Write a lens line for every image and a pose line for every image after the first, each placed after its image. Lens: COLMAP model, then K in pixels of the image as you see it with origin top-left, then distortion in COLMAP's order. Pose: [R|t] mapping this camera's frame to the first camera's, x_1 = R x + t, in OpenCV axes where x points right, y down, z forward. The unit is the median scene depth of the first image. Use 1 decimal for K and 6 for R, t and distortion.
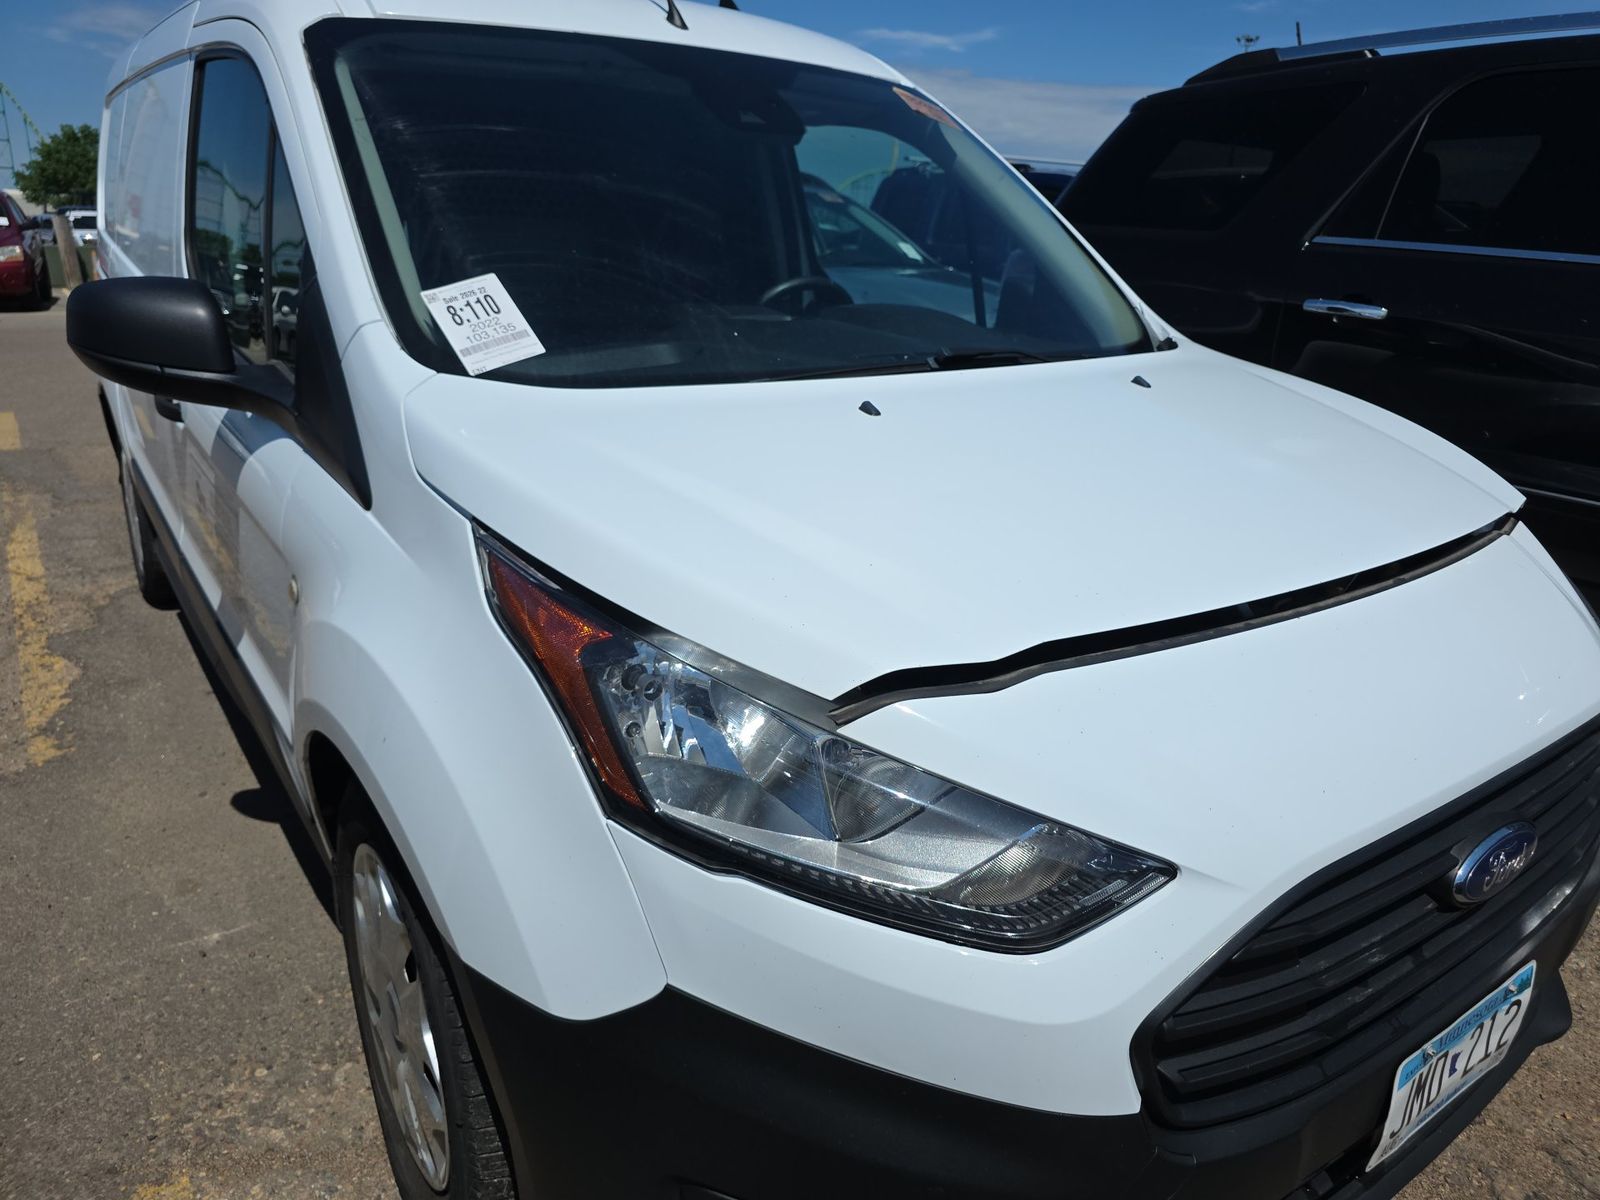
lens RADIAL K [[1072.5, 0, 807.5], [0, 1072.5, 591.7], [0, 0, 1]] dist [0.038486, -0.038260]
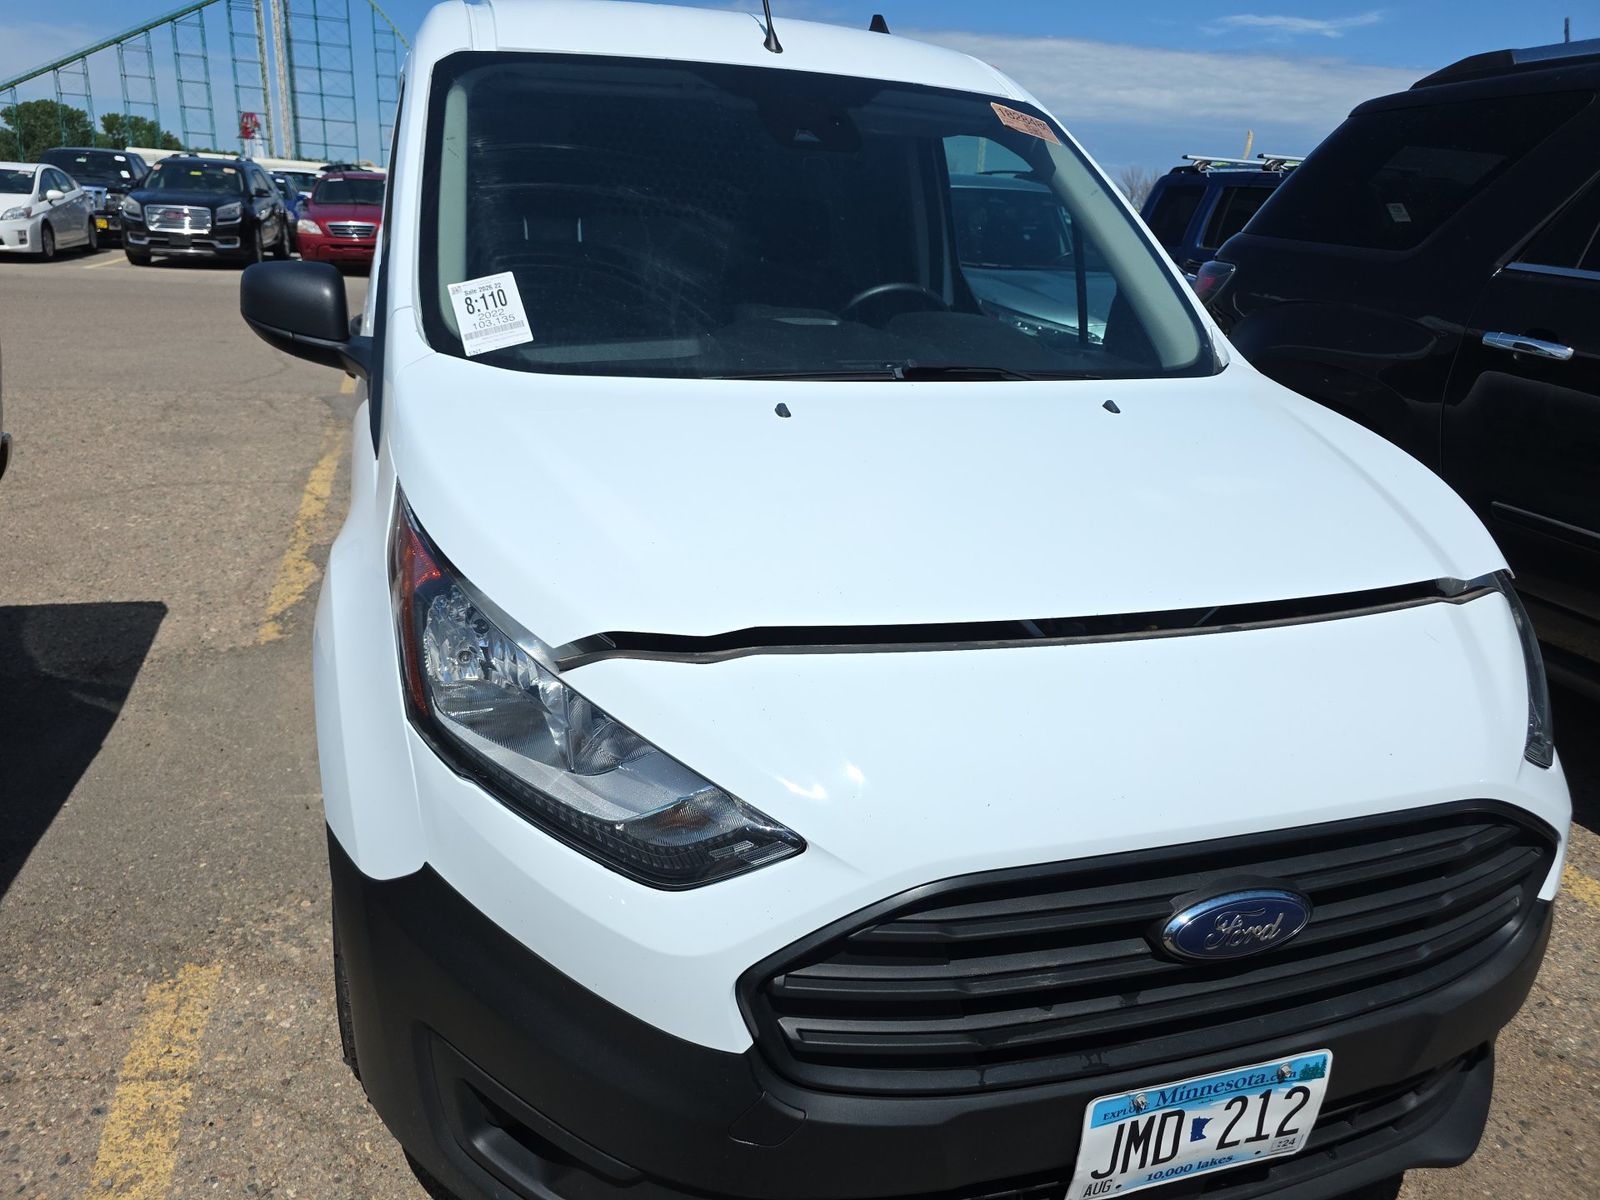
lens RADIAL K [[1072.5, 0, 770.4], [0, 1072.5, 582.5], [0, 0, 1]] dist [0.038486, -0.038260]
pose [[0.946947, 0.127157, -0.295166, 0.345547], [-0.127432, 0.991677, 0.018387, -0.013516], [0.295047, 0.020202, 0.955269, -0.037470]]
